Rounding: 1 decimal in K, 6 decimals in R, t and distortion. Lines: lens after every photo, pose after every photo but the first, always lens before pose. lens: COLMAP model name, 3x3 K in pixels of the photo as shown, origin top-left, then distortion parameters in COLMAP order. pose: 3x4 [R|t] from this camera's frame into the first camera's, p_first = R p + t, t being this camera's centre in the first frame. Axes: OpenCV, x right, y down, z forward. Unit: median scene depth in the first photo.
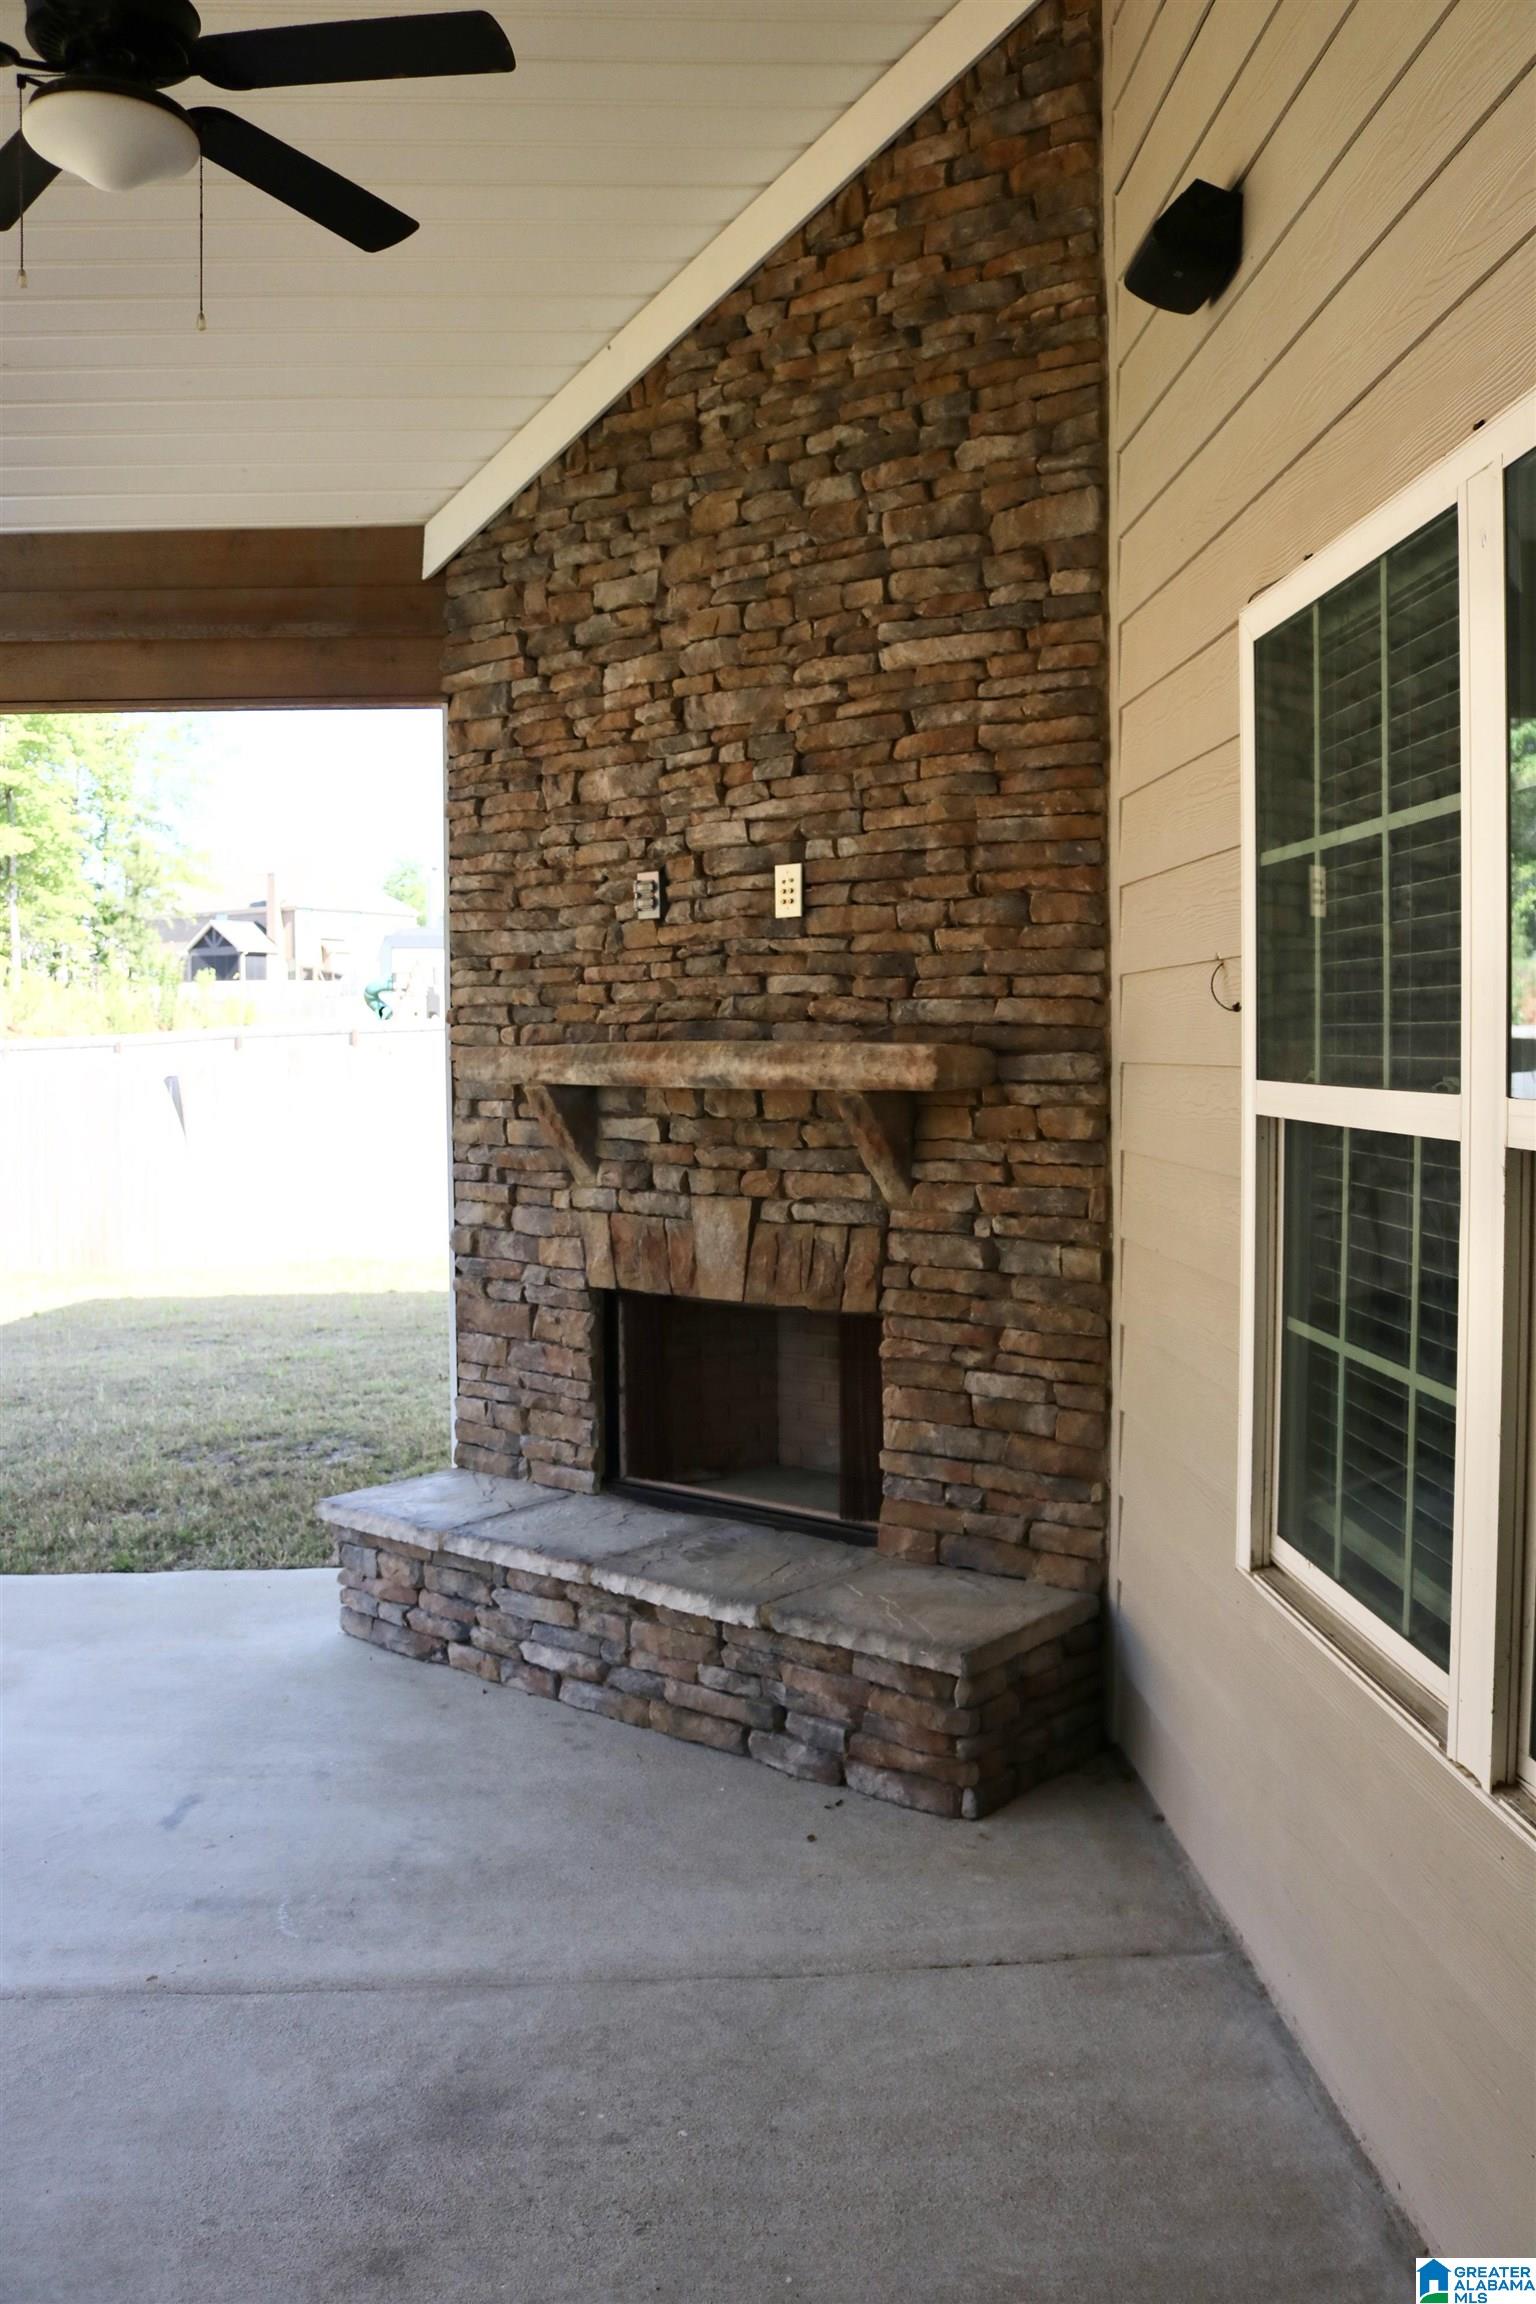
lens RADIAL K [[1912.1, 0, 771.4], [0, 1912.1, 1134.4], [0, 0, 1]] dist [-0.127868, 0.005922]
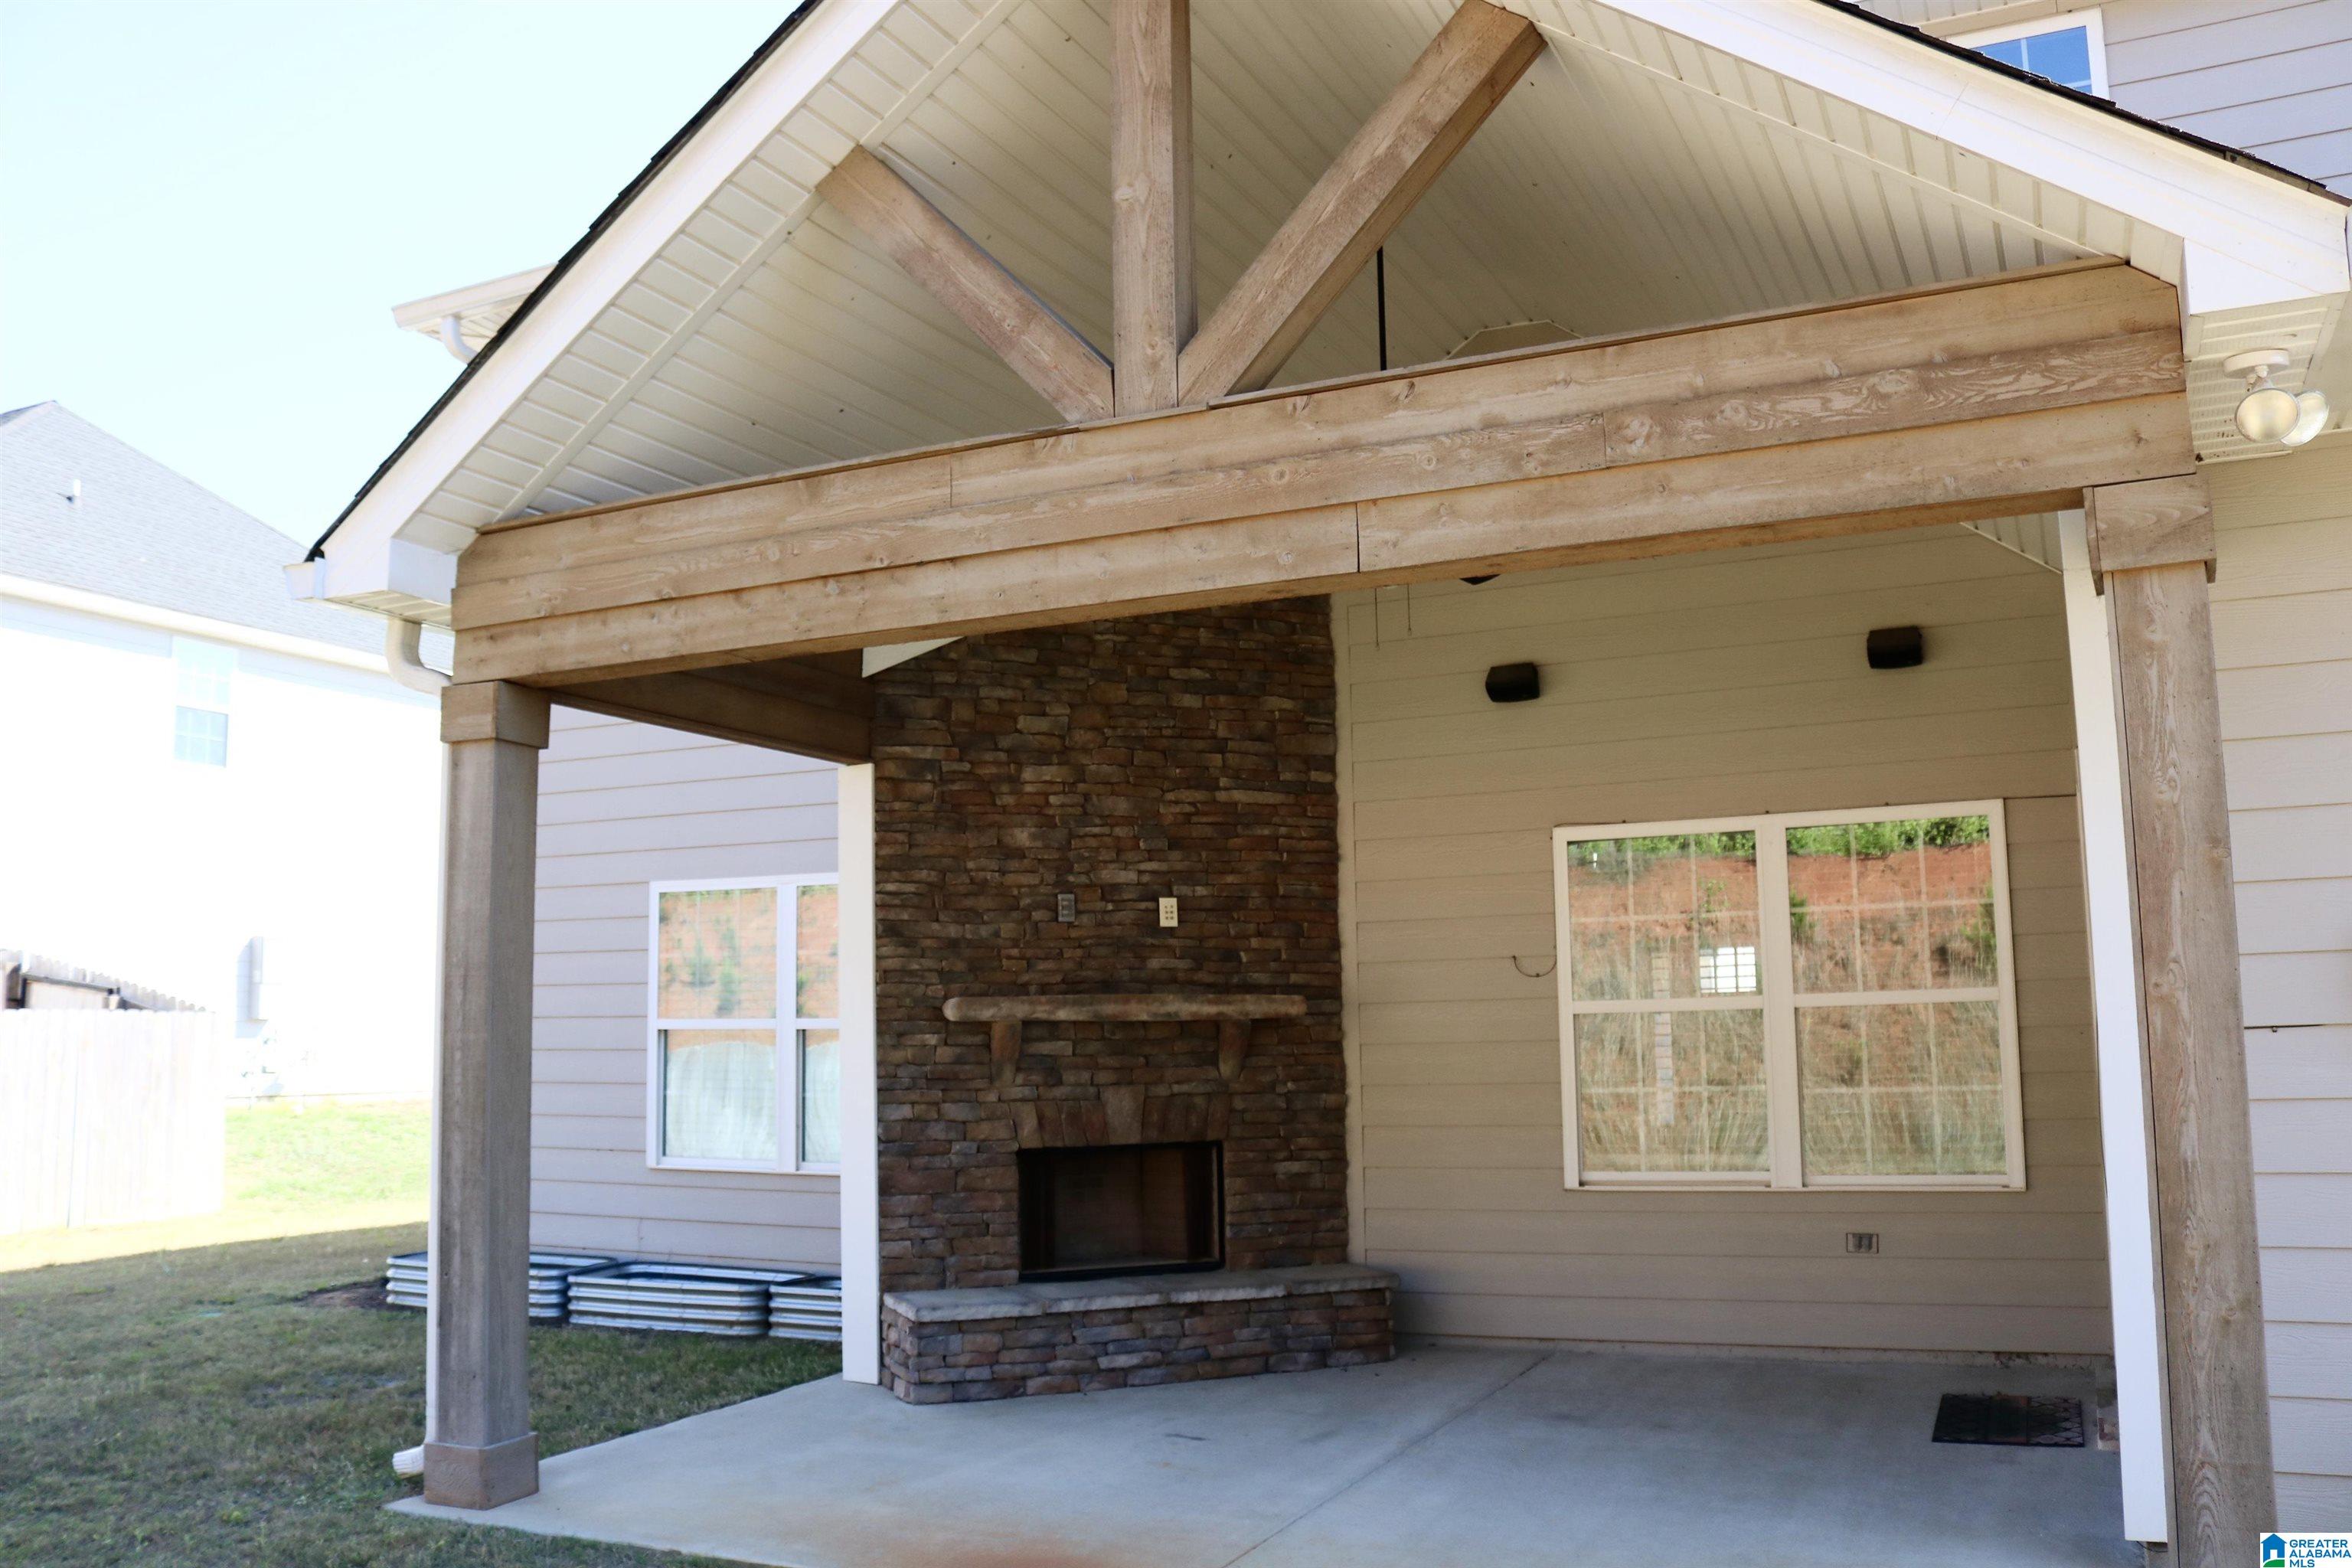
lens RADIAL K [[1951.9, 0, 1179.4], [0, 1951.9, 788.5], [0, 0, 1]] dist [-0.127868, 0.005922]
pose [[0.484506, 0.107022, 0.868217, -1.587363], [0.052422, 0.987152, -0.150937, 0.037531], [-0.873216, 0.118644, 0.472671, 0.090001]]
